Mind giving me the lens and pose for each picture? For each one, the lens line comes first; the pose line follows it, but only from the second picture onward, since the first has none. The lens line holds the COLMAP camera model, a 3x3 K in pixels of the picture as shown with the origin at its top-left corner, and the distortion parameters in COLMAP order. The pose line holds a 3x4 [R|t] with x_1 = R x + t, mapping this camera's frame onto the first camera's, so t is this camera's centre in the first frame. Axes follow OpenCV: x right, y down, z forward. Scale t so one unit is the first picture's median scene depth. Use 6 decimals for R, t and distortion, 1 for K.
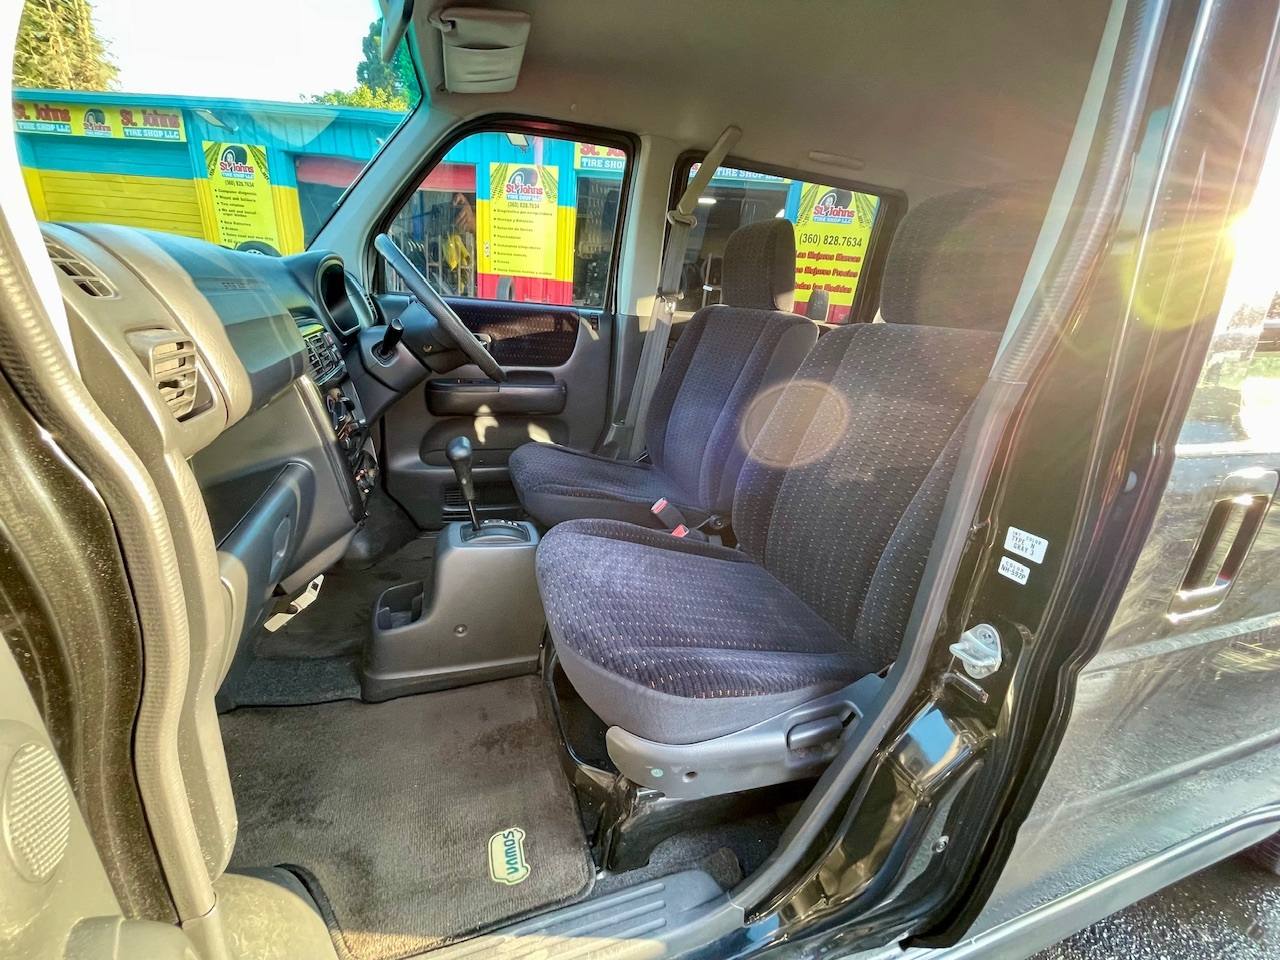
lens RADIAL K [[513.1, 0, 631.6], [0, 513.1, 481.7], [0, 0, 1]] dist [-0.011230, 0.007301]
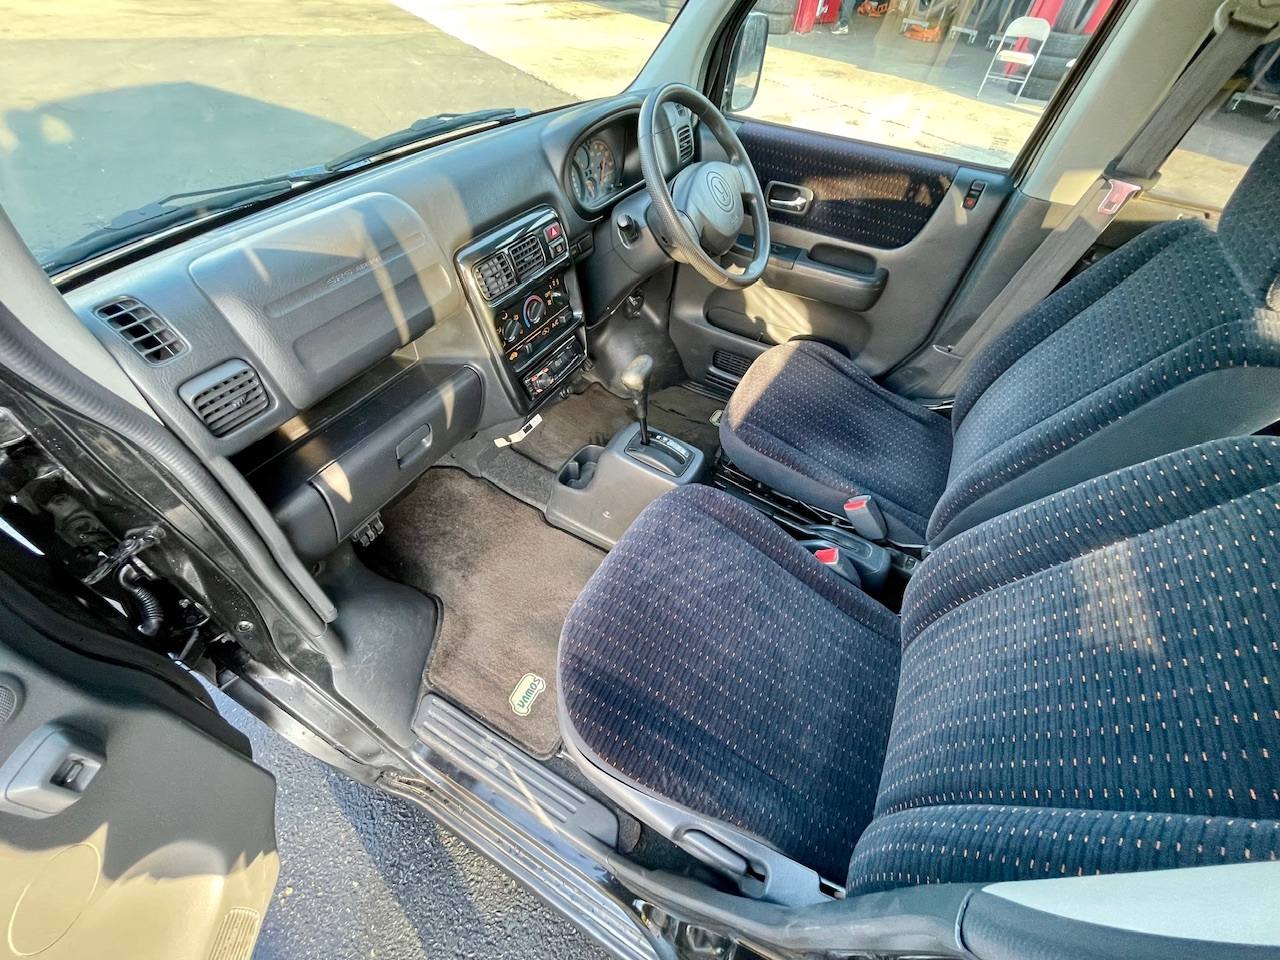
lens RADIAL K [[513.1, 0, 631.6], [0, 513.1, 481.7], [0, 0, 1]] dist [-0.011230, 0.007301]
pose [[0.675629, 0.518893, -0.523713, 0.174097], [-0.249641, 0.829424, 0.499735, -0.232675], [0.693689, -0.206895, 0.689920, 0.165304]]
